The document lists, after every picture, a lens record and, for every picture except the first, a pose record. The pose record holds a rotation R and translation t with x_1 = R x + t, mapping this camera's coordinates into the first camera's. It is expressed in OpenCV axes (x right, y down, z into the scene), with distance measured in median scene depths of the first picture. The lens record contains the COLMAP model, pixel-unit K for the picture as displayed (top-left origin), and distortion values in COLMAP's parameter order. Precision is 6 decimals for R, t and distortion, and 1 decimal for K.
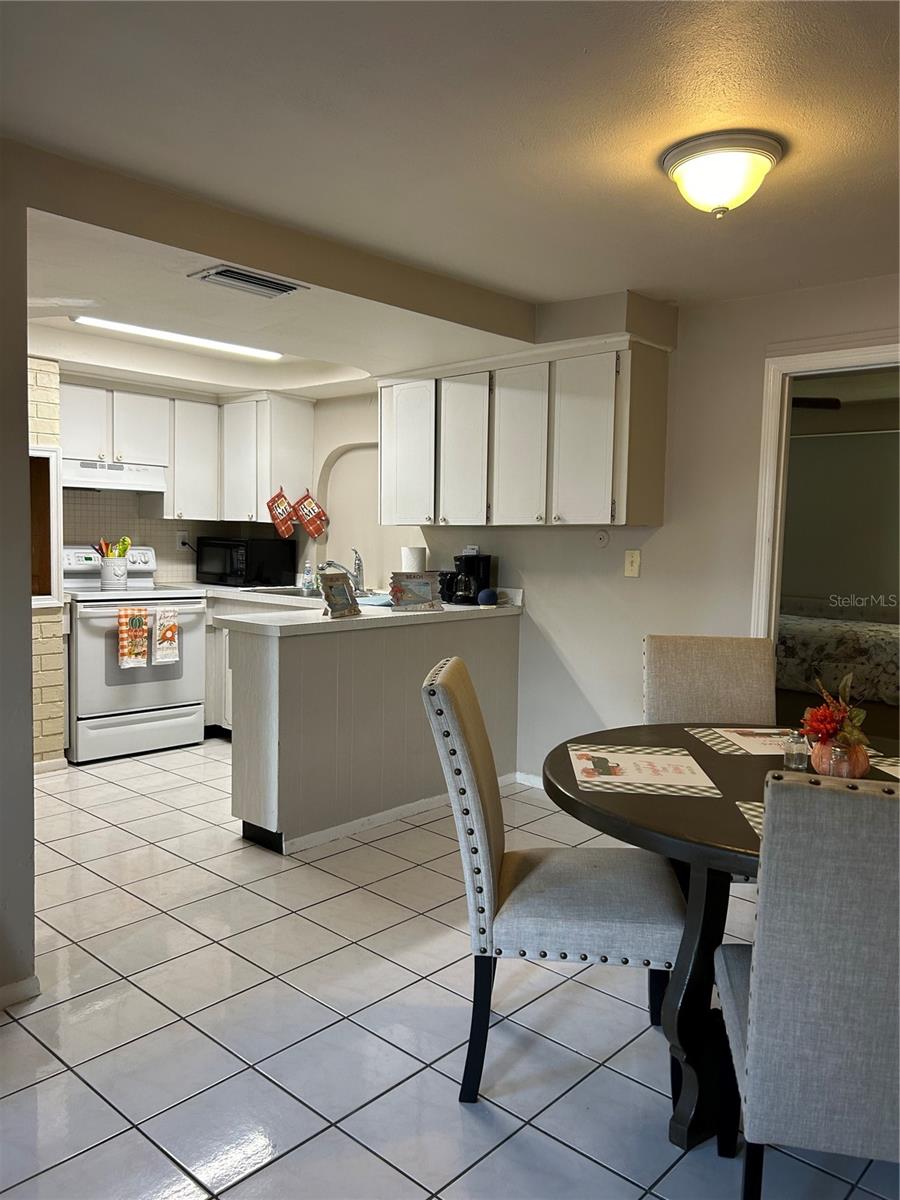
lens RADIAL K [[909.4, 0, 448.7], [0, 909.4, 603.1], [0, 0, 1]] dist [0.030973, -0.022021]
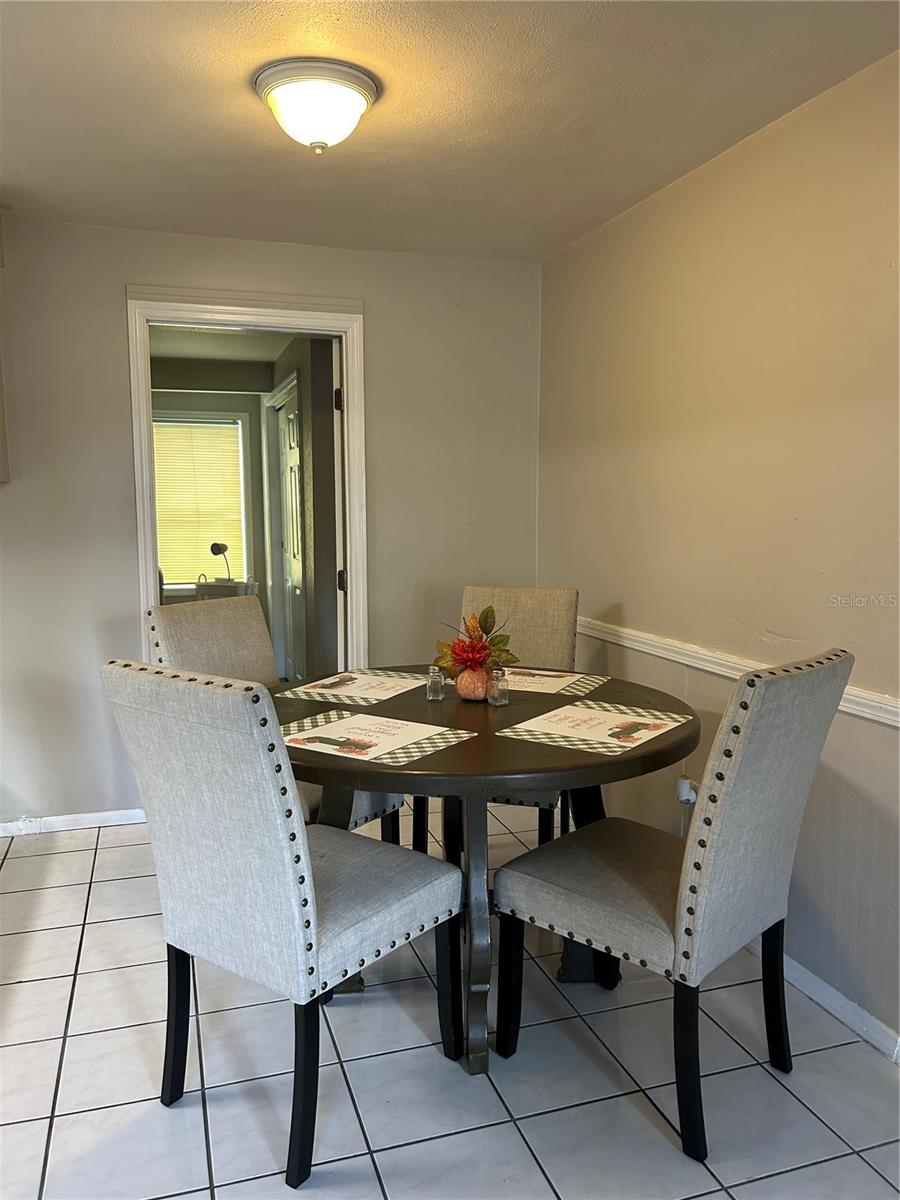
lens RADIAL K [[909.4, 0, 451.0], [0, 909.4, 599.8], [0, 0, 1]] dist [0.030973, -0.022021]
pose [[0.502100, -0.122989, 0.856019, -0.278572], [0.089932, 0.991895, 0.089761, -0.018110], [-0.860121, 0.031915, 0.509091, 0.225981]]
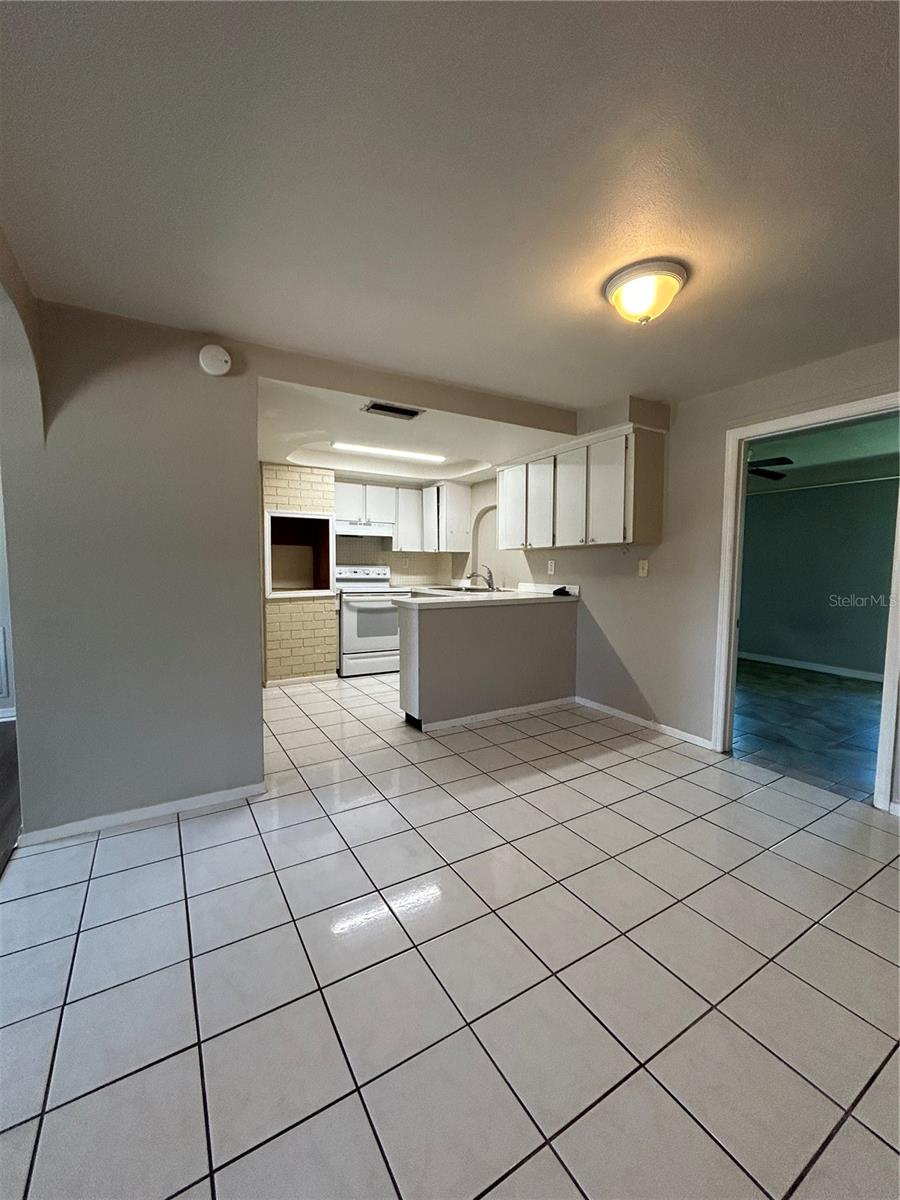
lens RADIAL K [[485.7, 0, 454.9], [0, 485.7, 594.8], [0, 0, 1]] dist [-0.001203, 0.000002]
pose [[0.959185, 0.002859, -0.282765, 0.125002], [-0.008645, 0.999778, -0.019217, 0.022170], [0.282648, 0.020877, 0.958997, 0.090549]]
